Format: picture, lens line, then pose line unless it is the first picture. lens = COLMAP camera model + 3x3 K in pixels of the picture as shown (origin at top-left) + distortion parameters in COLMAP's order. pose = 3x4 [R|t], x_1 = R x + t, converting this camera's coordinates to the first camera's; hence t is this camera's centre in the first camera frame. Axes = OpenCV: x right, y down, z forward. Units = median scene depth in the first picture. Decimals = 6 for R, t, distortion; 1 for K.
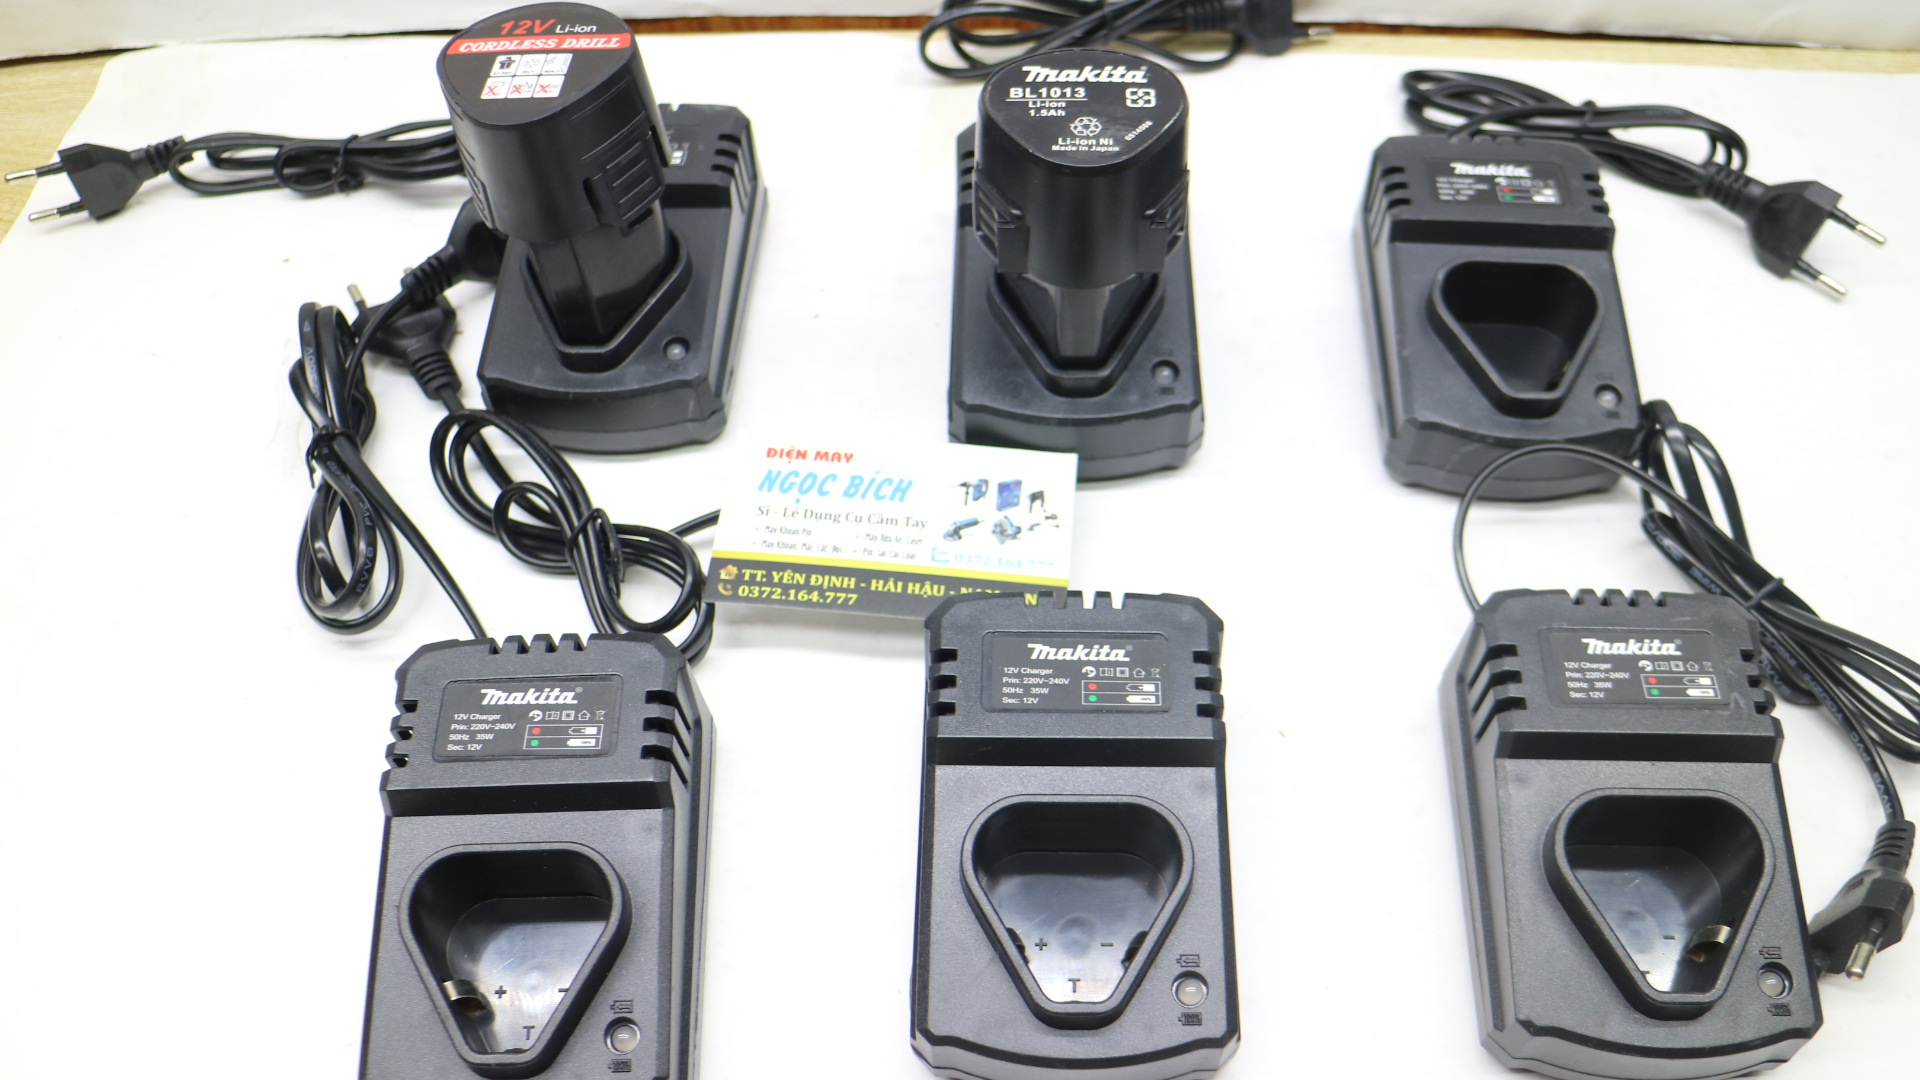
lens RADIAL K [[1515.0, 0, 969.7], [0, 1515.0, 533.9], [0, 0, 1]] dist [-0.117981, 0.042042]
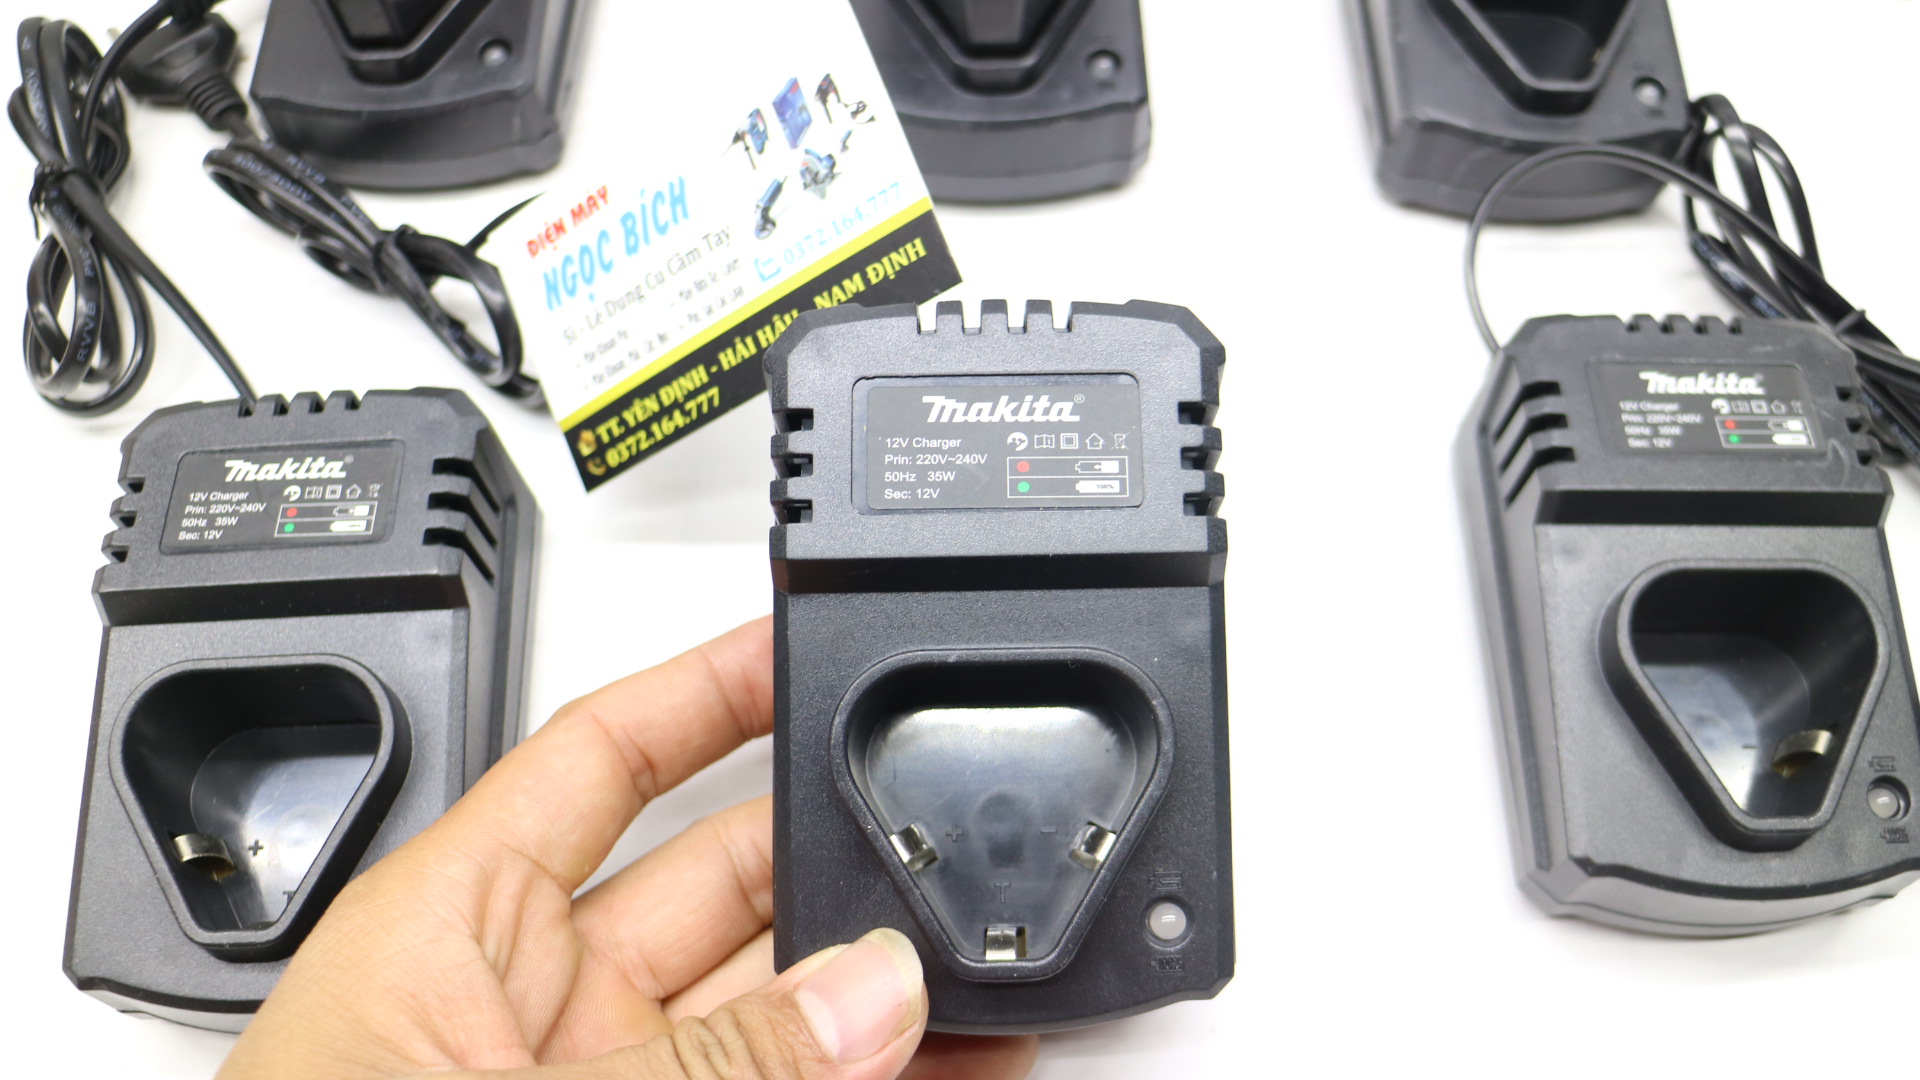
lens RADIAL K [[1515.0, 0, 952.0], [0, 1515.0, 475.9], [0, 0, 1]] dist [-0.117981, 0.042042]
pose [[0.999290, -0.017478, 0.033382, 0.020692], [0.015047, 0.997310, 0.071743, 0.058841], [-0.034546, -0.071190, 0.996864, 0.215443]]
